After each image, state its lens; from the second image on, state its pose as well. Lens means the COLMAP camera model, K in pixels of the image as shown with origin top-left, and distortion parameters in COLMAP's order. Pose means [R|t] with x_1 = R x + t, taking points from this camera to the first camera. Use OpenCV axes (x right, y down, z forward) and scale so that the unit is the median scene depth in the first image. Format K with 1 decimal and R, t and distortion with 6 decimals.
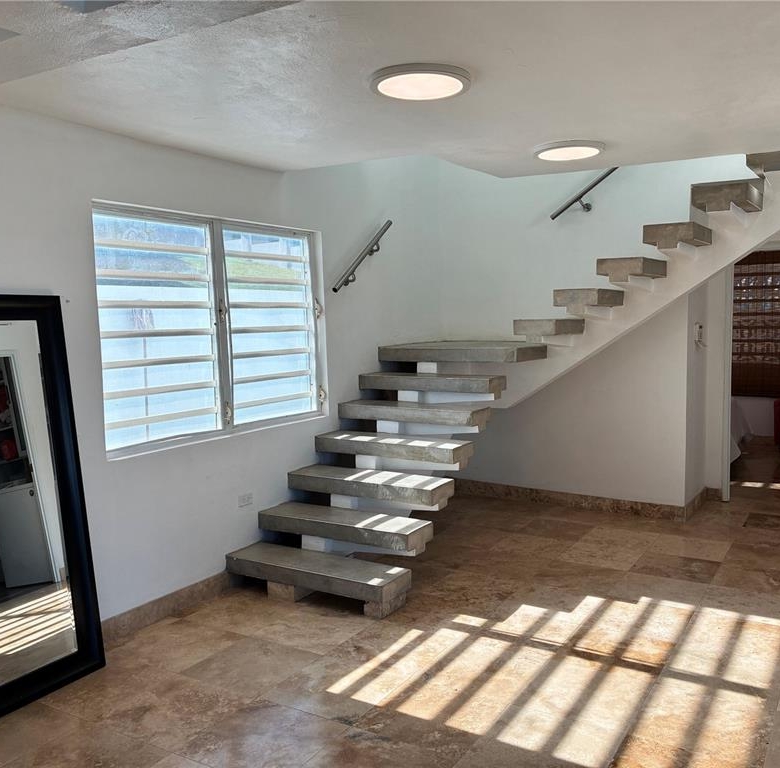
lens RADIAL K [[778.0, 0, 391.1], [0, 778.0, 379.7], [0, 0, 1]] dist [0.024496, 0.000000]
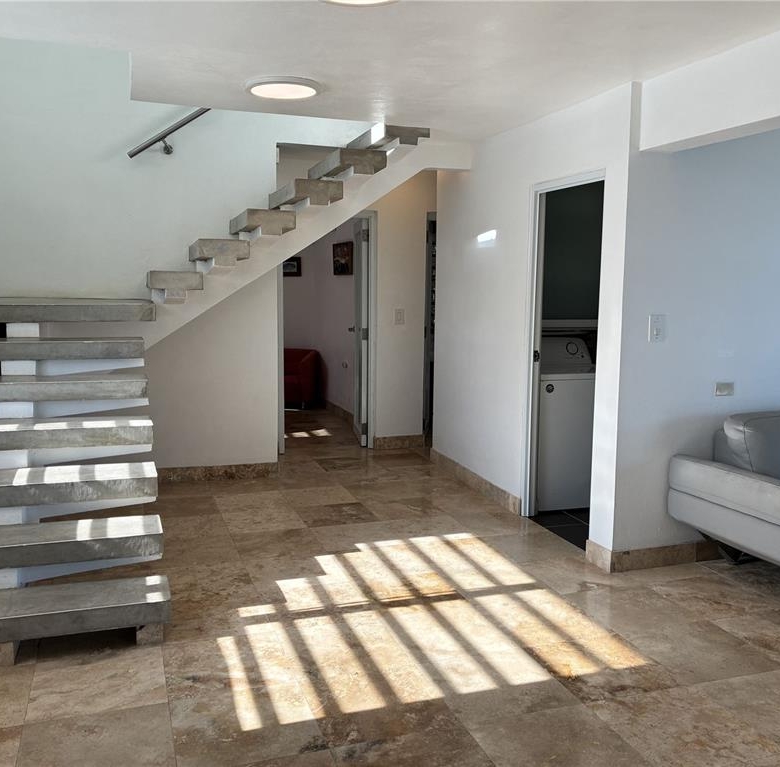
lens RADIAL K [[808.4, 0, 390.6], [0, 808.4, 387.8], [0, 0, 1]] dist [0.004381, 0.000000]
pose [[0.641891, -0.074263, 0.763191, -0.466495], [0.039603, 0.997182, 0.063722, 0.006012], [-0.765772, -0.010678, 0.643023, 0.293661]]
